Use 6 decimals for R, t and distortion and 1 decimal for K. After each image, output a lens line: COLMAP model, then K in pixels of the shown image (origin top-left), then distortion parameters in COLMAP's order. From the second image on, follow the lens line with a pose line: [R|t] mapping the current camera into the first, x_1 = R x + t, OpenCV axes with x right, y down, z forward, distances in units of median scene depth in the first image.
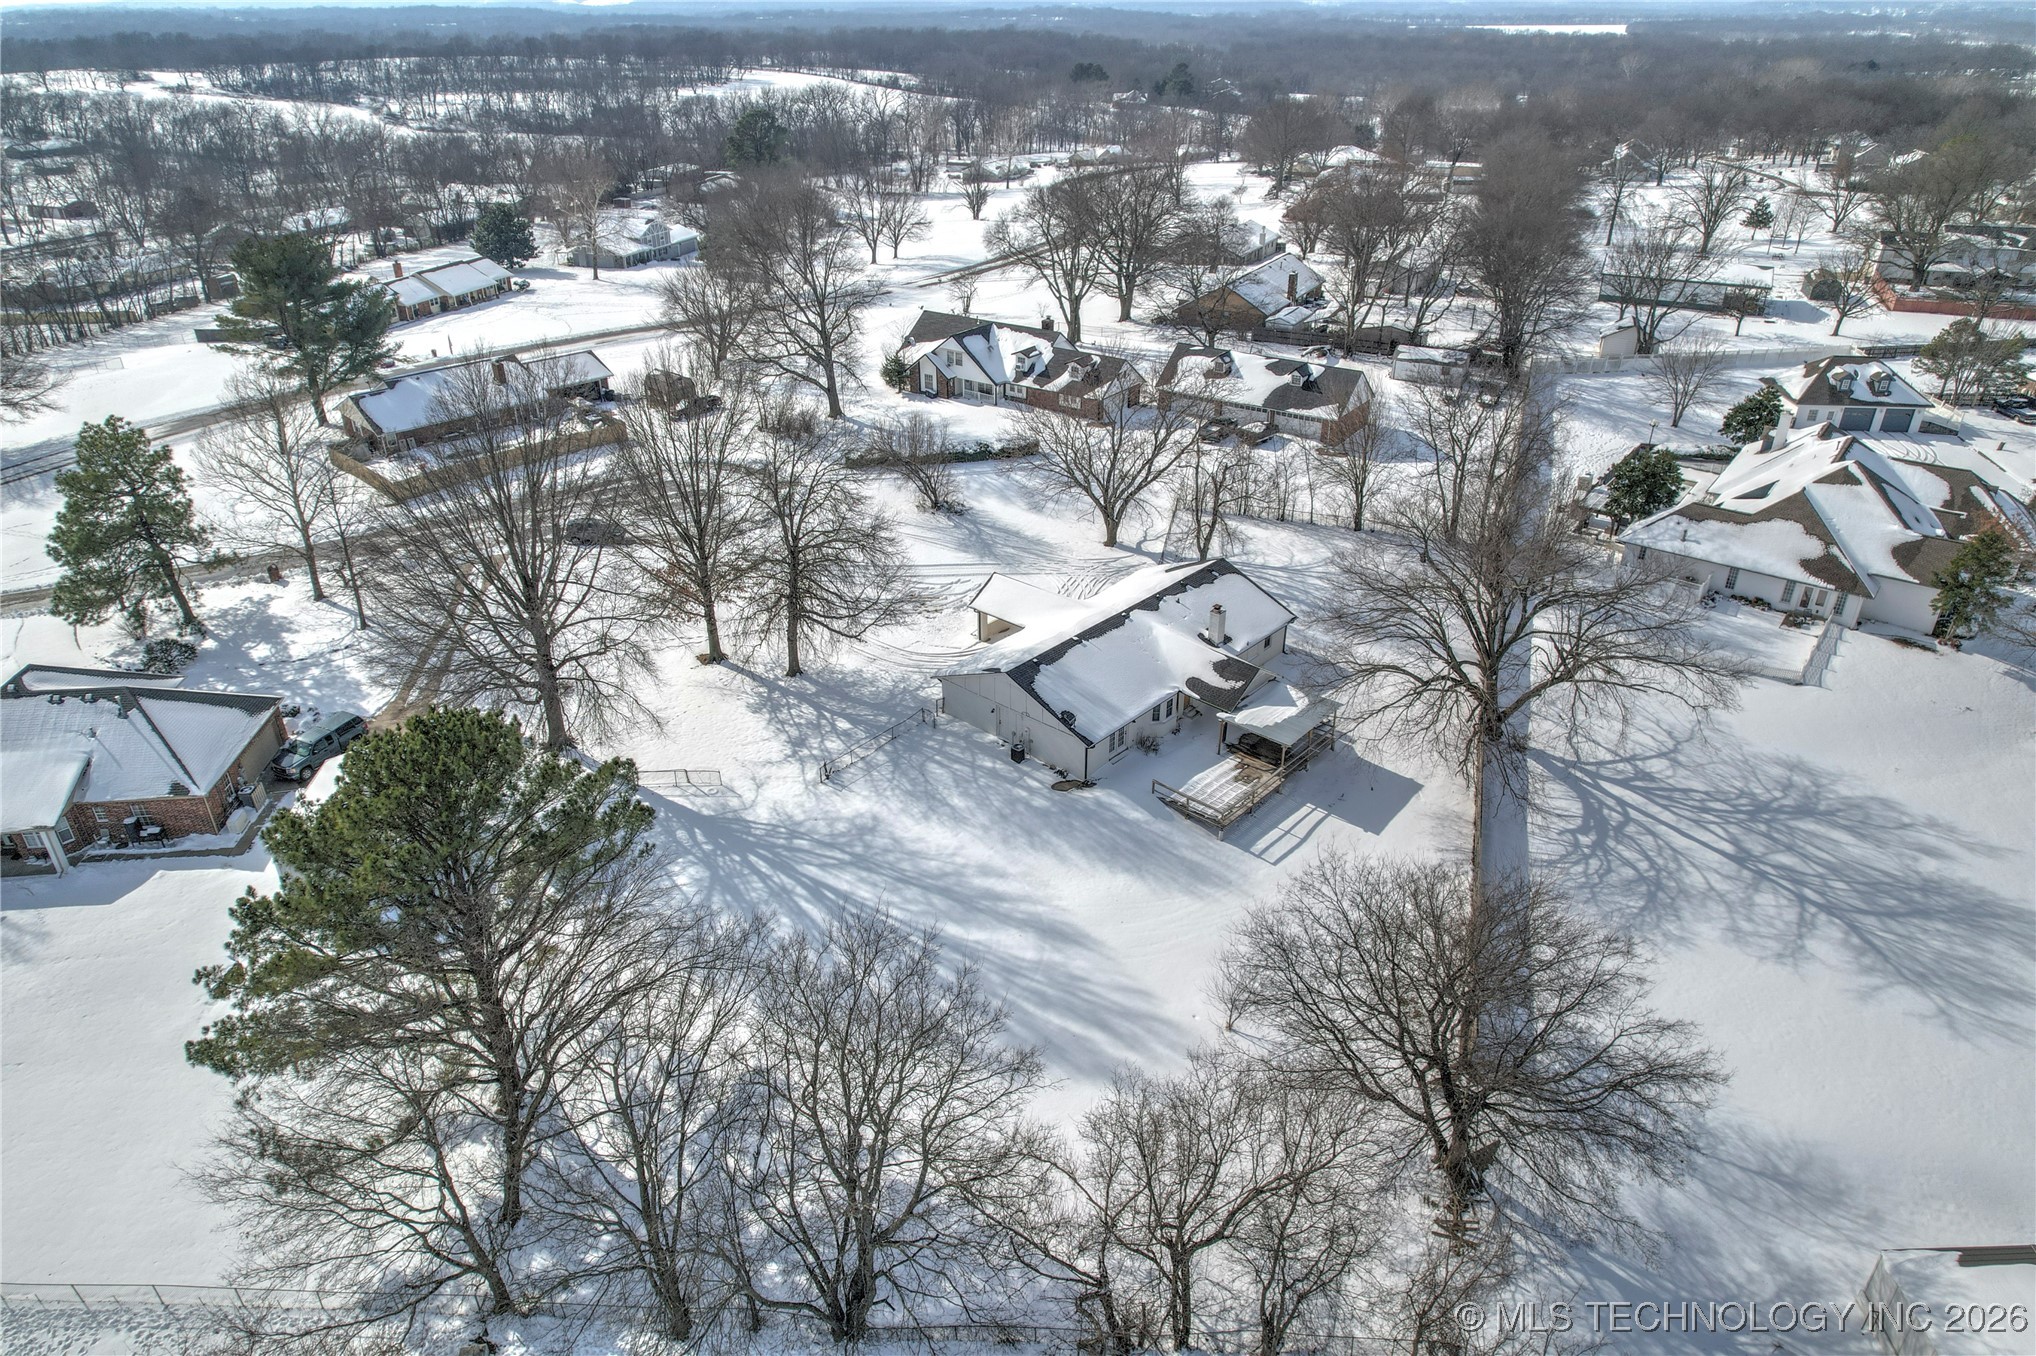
lens RADIAL K [[1265.4, 0, 1018.0], [0, 1265.4, 678.0], [0, 0, 1]] dist [-0.073879, 0.063394]
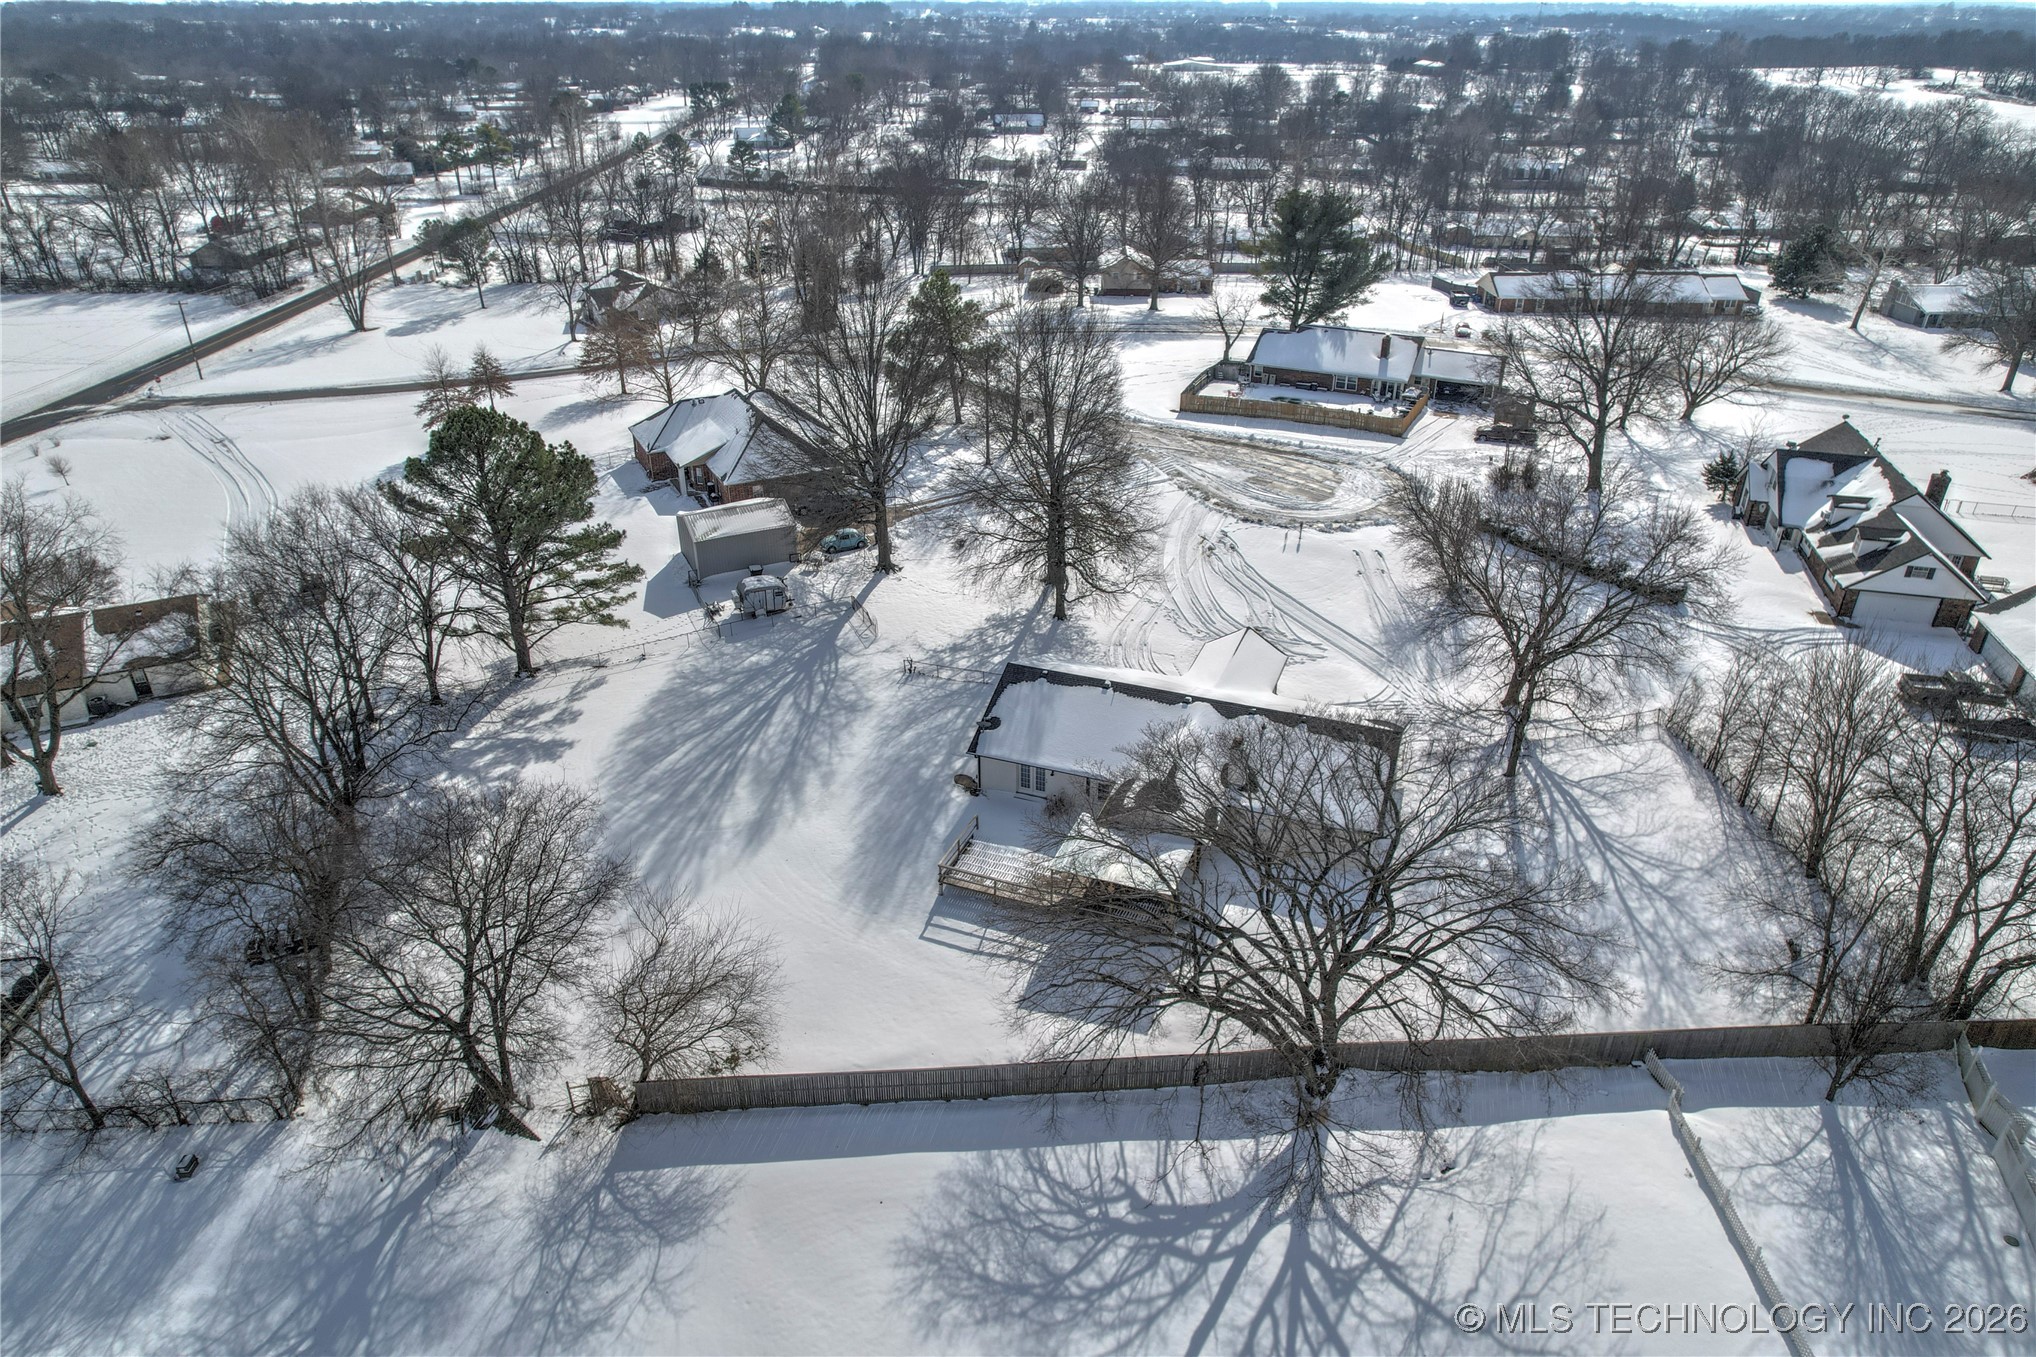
lens RADIAL K [[1265.4, 0, 1018.0], [0, 1265.4, 678.5], [0, 0, 1]] dist [-0.073879, 0.063394]
pose [[0.365011, 0.449217, -0.815457, 0.816996], [-0.448190, 0.852502, 0.269008, -0.267286], [0.816022, 0.267289, 0.512508, 0.488181]]
